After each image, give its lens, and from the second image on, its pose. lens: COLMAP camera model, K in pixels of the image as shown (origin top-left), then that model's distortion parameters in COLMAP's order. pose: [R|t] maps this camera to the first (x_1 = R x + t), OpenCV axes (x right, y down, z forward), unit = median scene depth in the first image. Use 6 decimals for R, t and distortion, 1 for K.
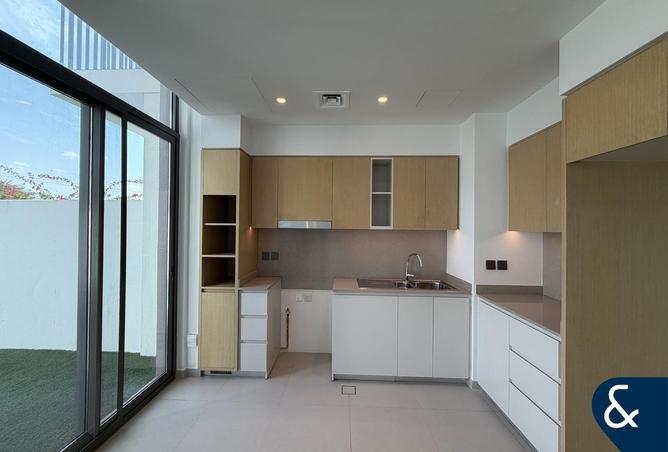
lens RADIAL K [[267.5, 0, 334.0], [0, 267.5, 226.0], [0, 0, 1]] dist [0.000794, 0.000219]
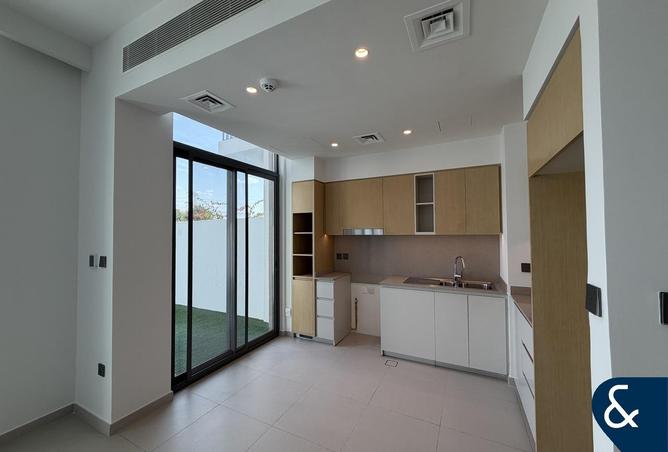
lens RADIAL K [[267.5, 0, 334.0], [0, 267.5, 226.0], [0, 0, 1]] dist [0.000794, 0.000219]
pose [[0.909715, -0.029235, -0.414203, 0.324399], [0.019602, 0.999430, -0.027488, -0.001238], [0.414771, 0.016887, 0.909769, -0.246860]]
